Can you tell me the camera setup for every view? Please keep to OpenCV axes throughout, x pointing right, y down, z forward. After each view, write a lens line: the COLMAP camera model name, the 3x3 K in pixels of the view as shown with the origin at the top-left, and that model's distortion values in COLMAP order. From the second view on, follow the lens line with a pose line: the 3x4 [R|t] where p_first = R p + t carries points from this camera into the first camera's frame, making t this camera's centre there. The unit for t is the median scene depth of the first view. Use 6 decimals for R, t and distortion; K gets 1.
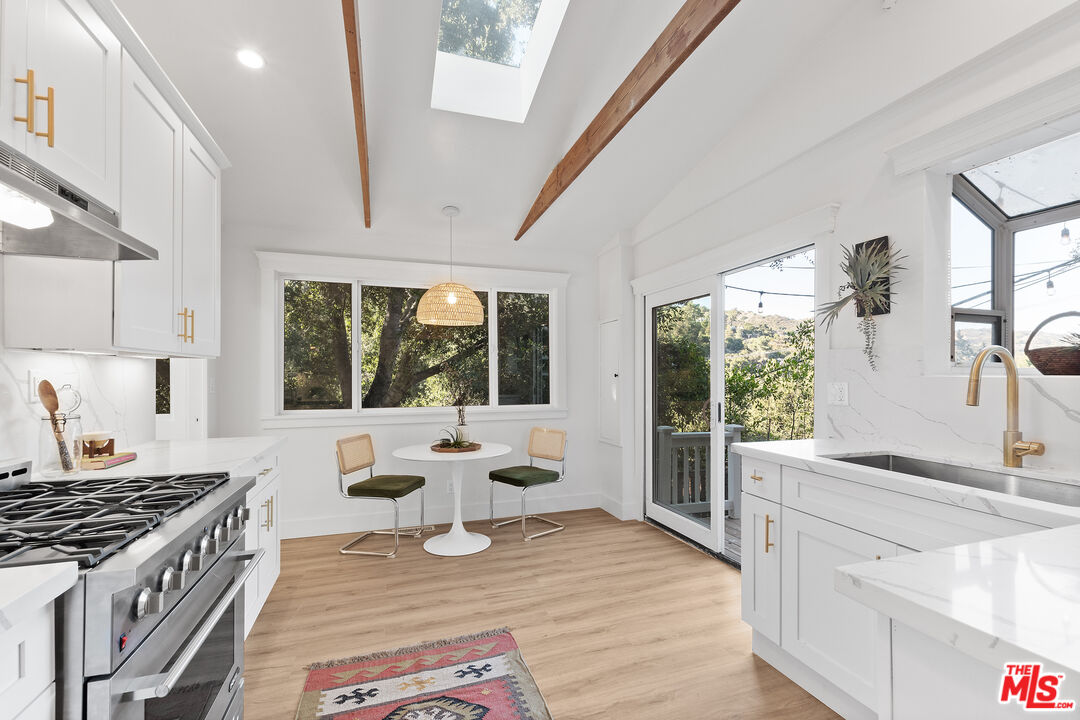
lens RADIAL K [[471.1, 0, 541.2], [0, 471.1, 375.8], [0, 0, 1]] dist [0.000016, -0.000069]
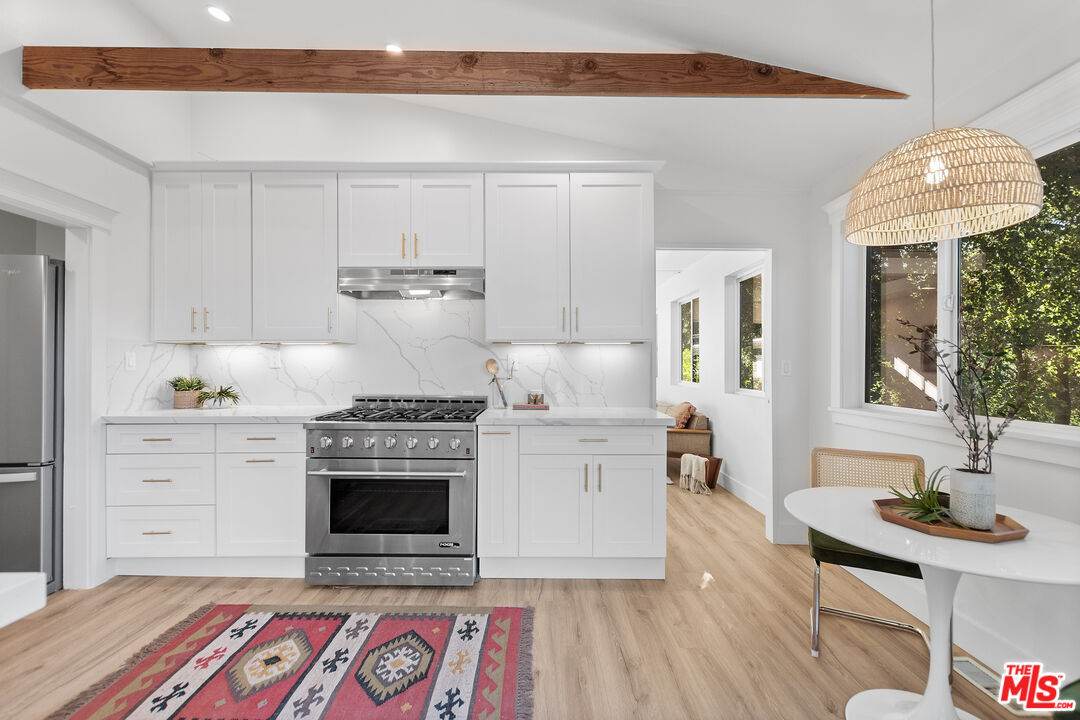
lens RADIAL K [[468.8, 0, 543.9], [0, 468.8, 362.8], [0, 0, 1]] dist [0.021030, -0.011829]
pose [[-0.312826, -0.003354, -0.949804, 0.558738], [-0.002738, 0.999993, -0.002629, 0.023639], [0.949806, 0.001778, -0.312833, 1.317539]]
